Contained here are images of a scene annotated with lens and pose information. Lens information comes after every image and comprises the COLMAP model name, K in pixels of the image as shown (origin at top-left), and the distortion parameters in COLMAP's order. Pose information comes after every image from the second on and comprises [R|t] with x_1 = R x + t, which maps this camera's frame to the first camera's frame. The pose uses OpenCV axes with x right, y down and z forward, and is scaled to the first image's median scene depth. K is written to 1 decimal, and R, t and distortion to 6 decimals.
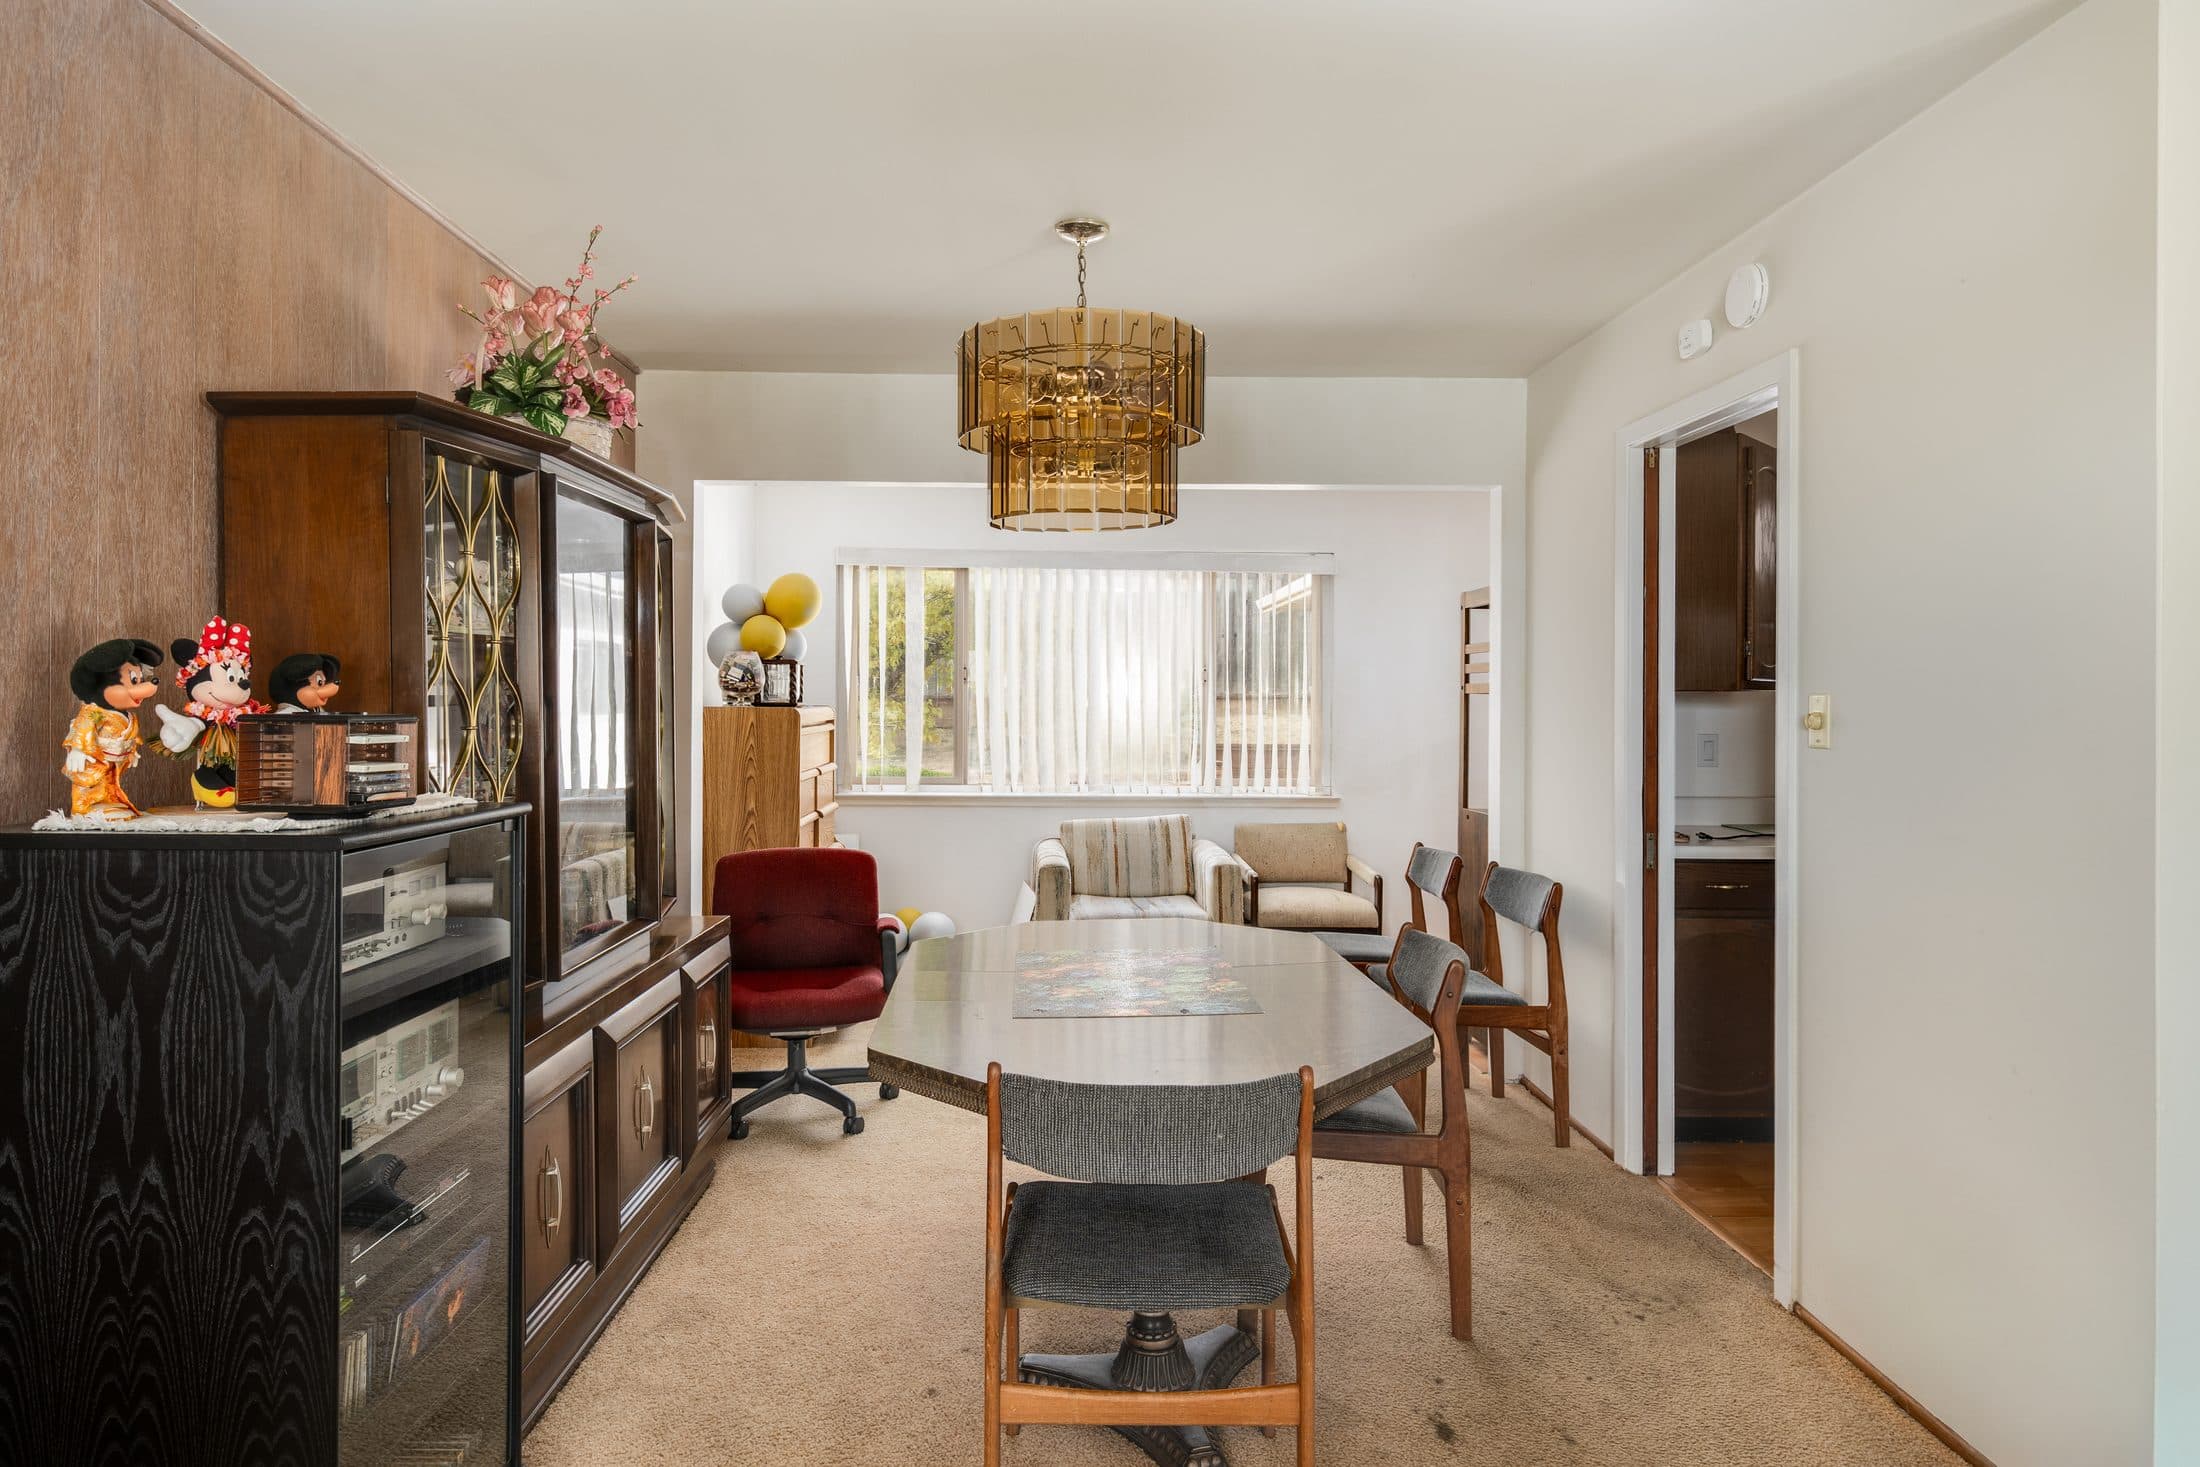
lens RADIAL K [[1299.9, 0, 1073.4], [0, 1299.9, 706.5], [0, 0, 1]] dist [-0.004490, 0.002622]
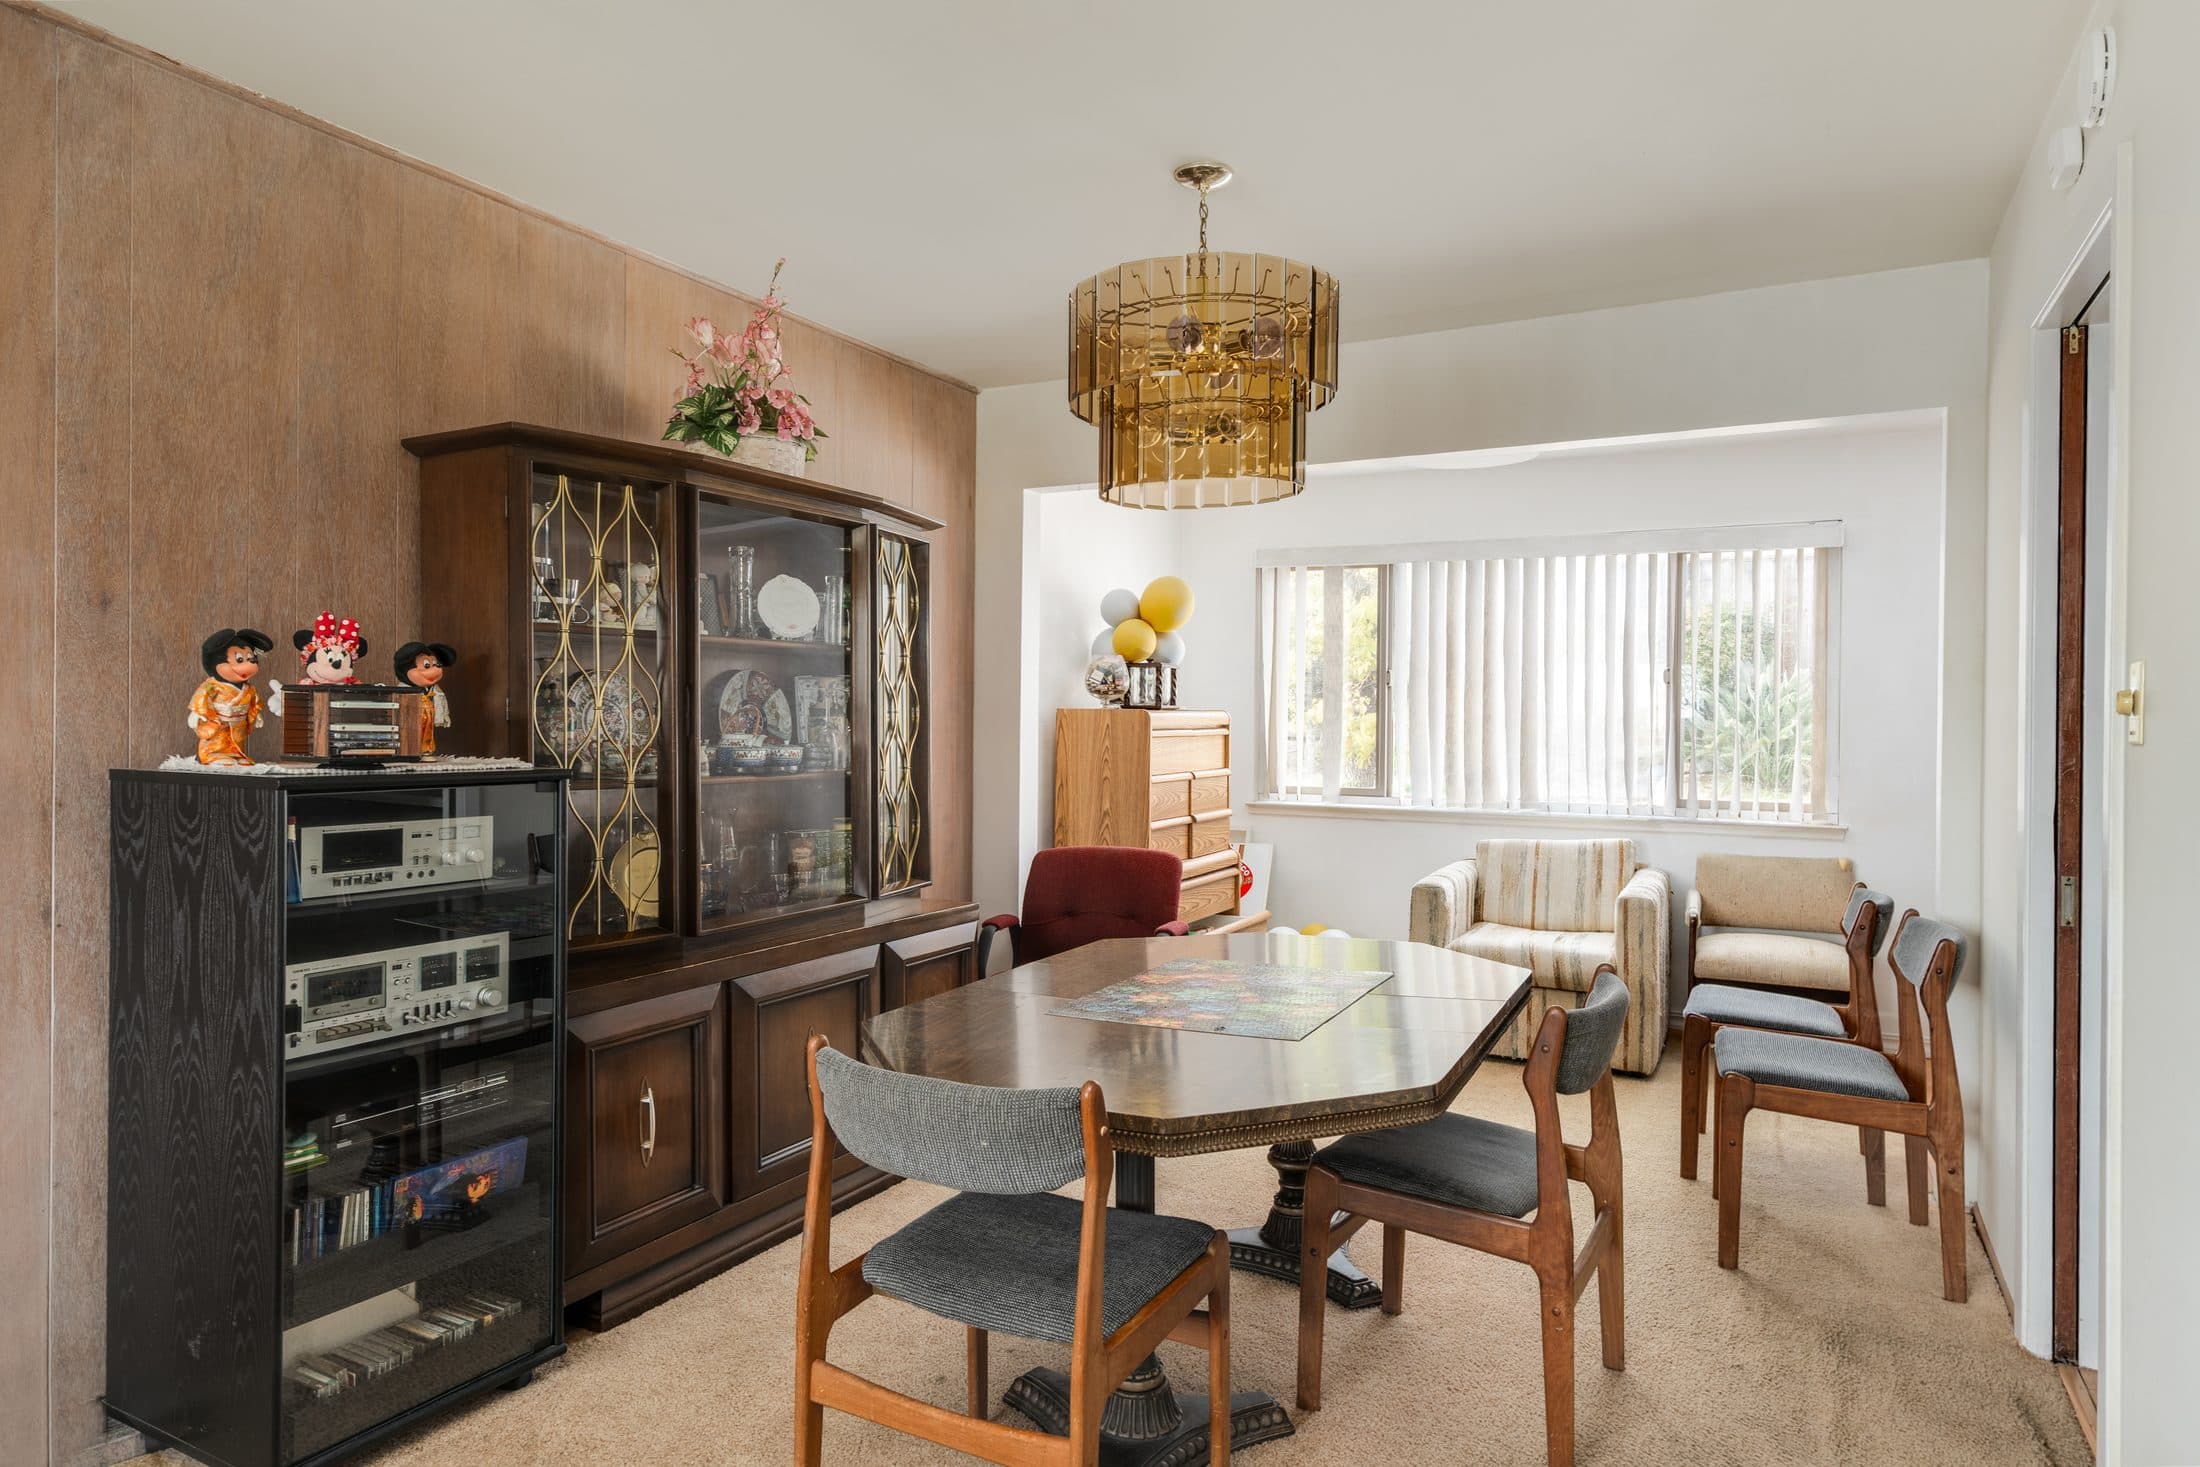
lens RADIAL K [[1299.9, 0, 1079.7], [0, 1299.9, 736.2], [0, 0, 1]] dist [-0.004490, 0.002622]
pose [[0.873408, 0.009280, -0.486902, 0.423170], [-0.006852, 0.999954, 0.006767, 0.027214], [0.486942, -0.002574, 0.873431, 0.170393]]
